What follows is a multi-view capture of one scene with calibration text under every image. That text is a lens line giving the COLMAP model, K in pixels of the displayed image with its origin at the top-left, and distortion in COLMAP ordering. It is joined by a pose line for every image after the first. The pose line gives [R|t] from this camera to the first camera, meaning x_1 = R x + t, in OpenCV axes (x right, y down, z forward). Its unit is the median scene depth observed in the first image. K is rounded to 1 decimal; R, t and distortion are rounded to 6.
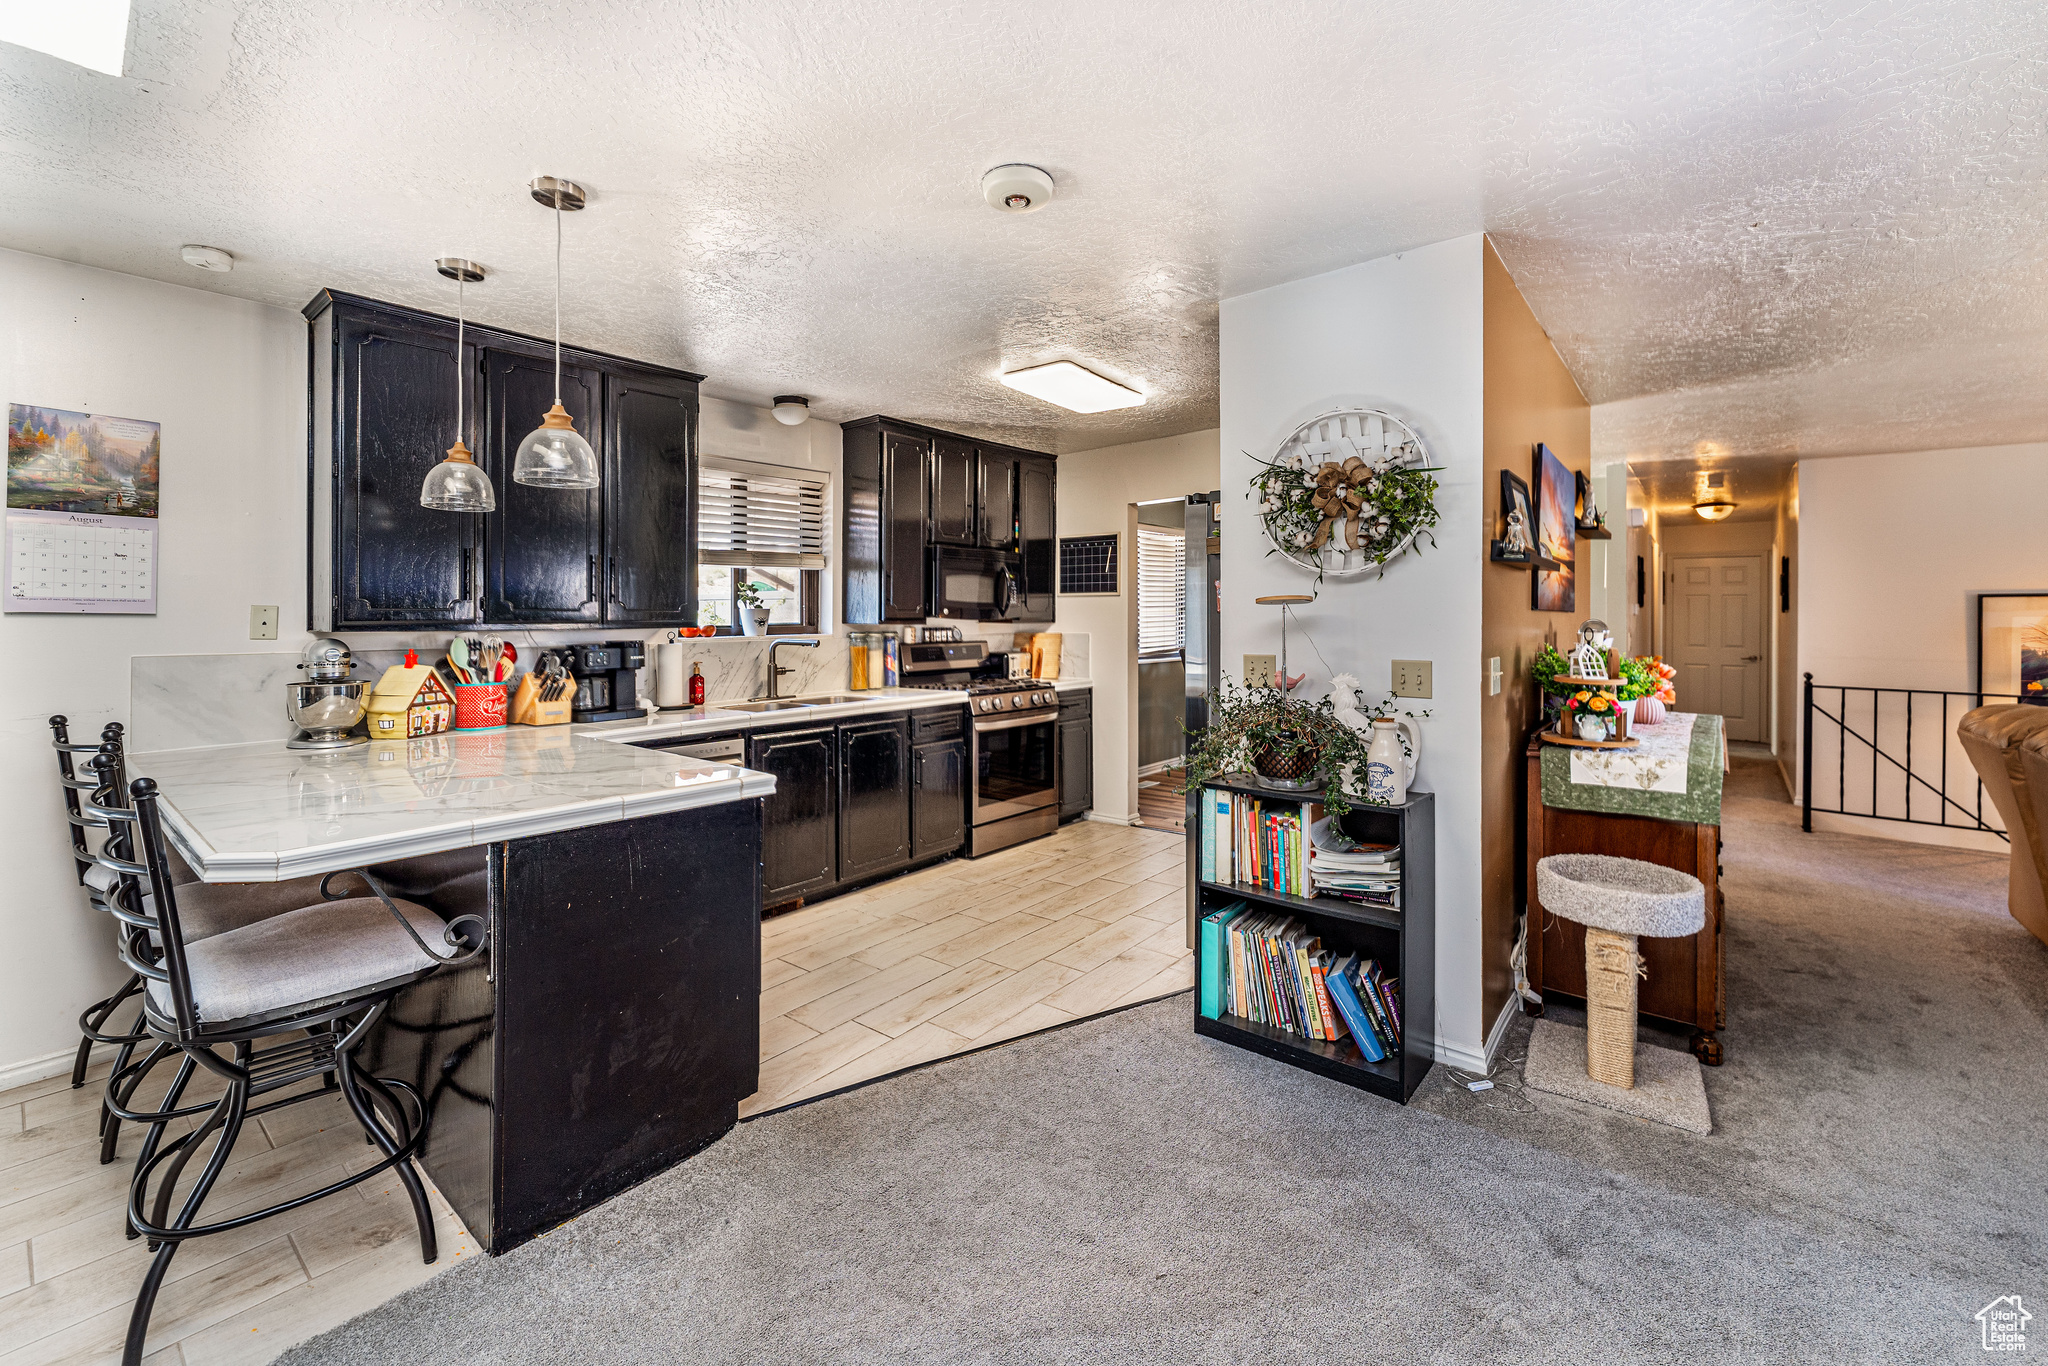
lens RADIAL K [[849.7, 0, 1021.9], [0, 849.7, 626.0], [0, 0, 1]] dist [0.000033, 0.000087]
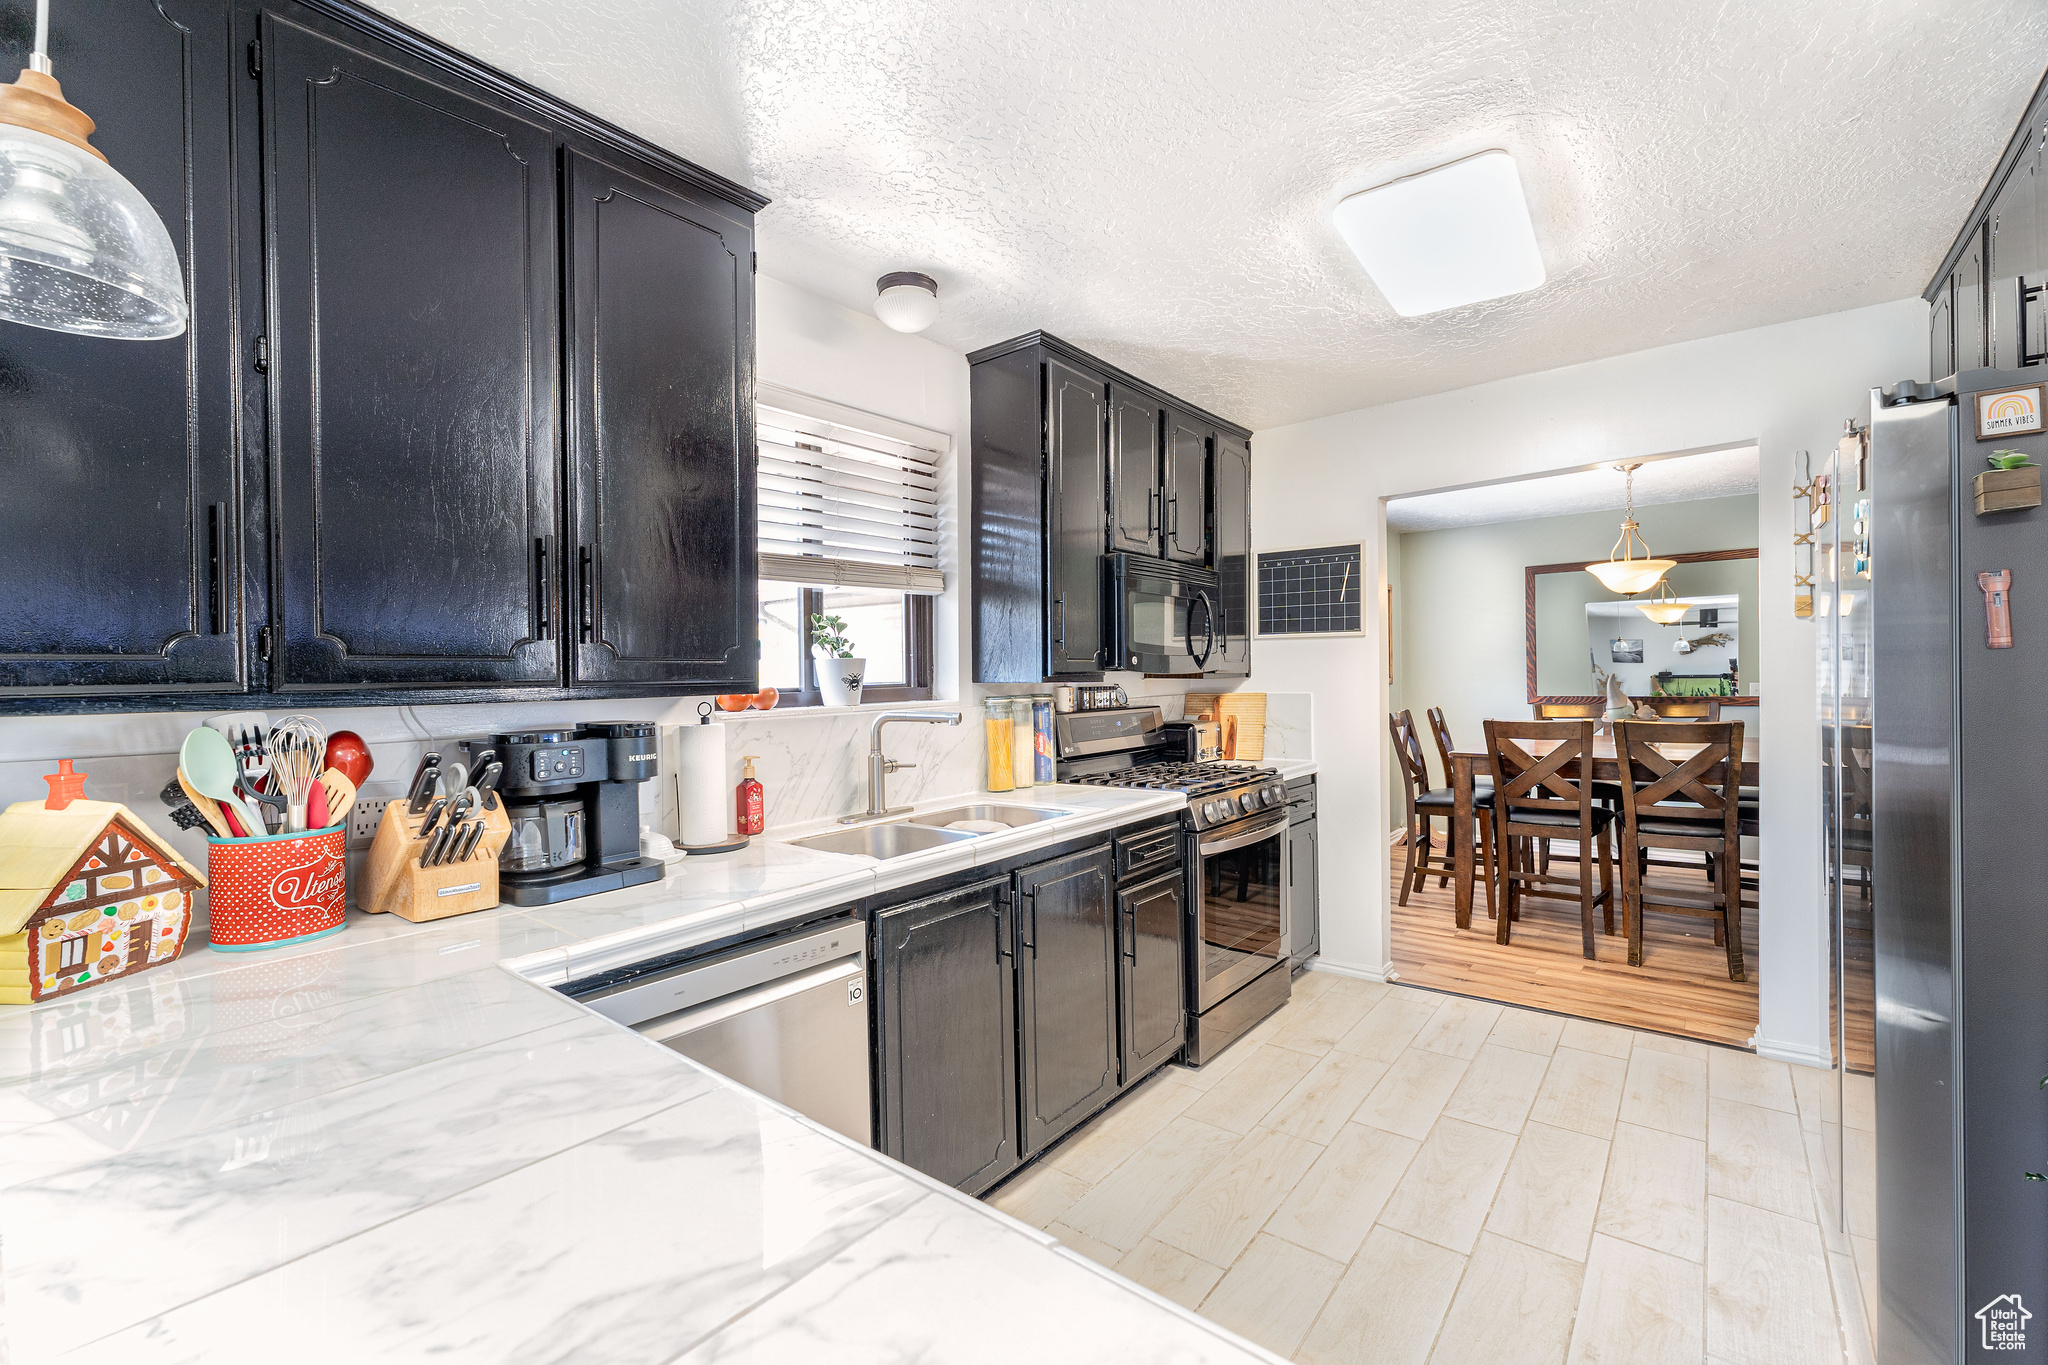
lens RADIAL K [[836.7, 0, 1024.0], [0, 836.7, 682.5], [0, 0, 1]] dist [0.001043, 0.000033]
pose [[0.999817, -0.012000, 0.014927, -0.201737], [0.012016, 0.999927, -0.001002, -0.001900], [-0.014913, 0.001181, 0.999888, 0.434605]]
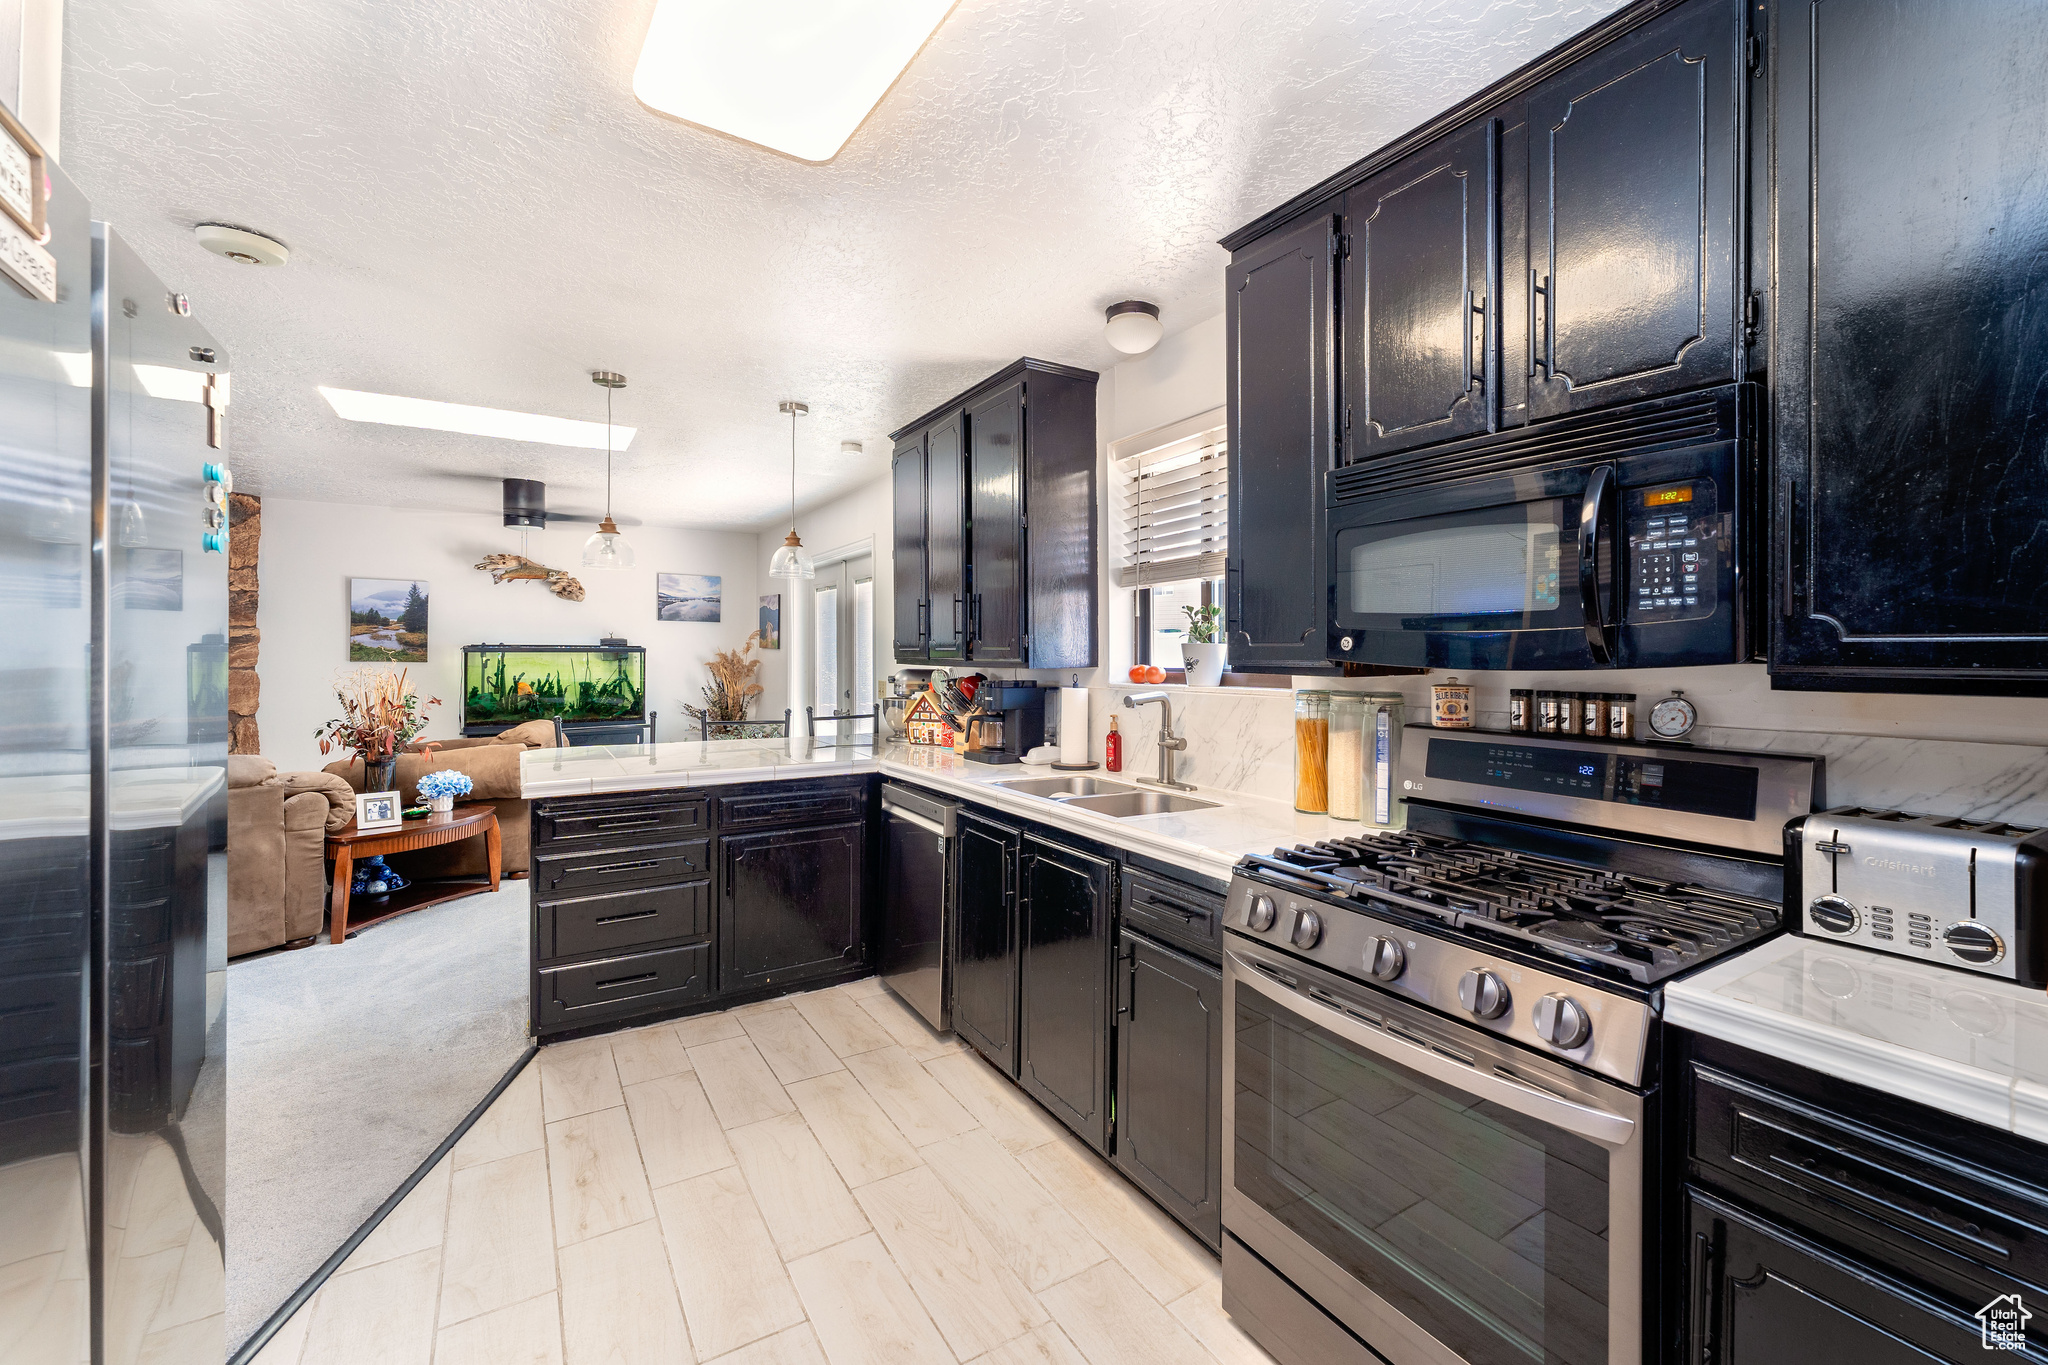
lens RADIAL K [[831.1, 0, 1027.2], [0, 831.1, 647.9], [0, 0, 1]] dist [0.000881, 0.000049]
pose [[-0.299700, -0.003752, -0.954026, 0.337039], [-0.012322, 0.999924, -0.000061, -0.015513], [0.953954, 0.011738, -0.299724, 1.094550]]
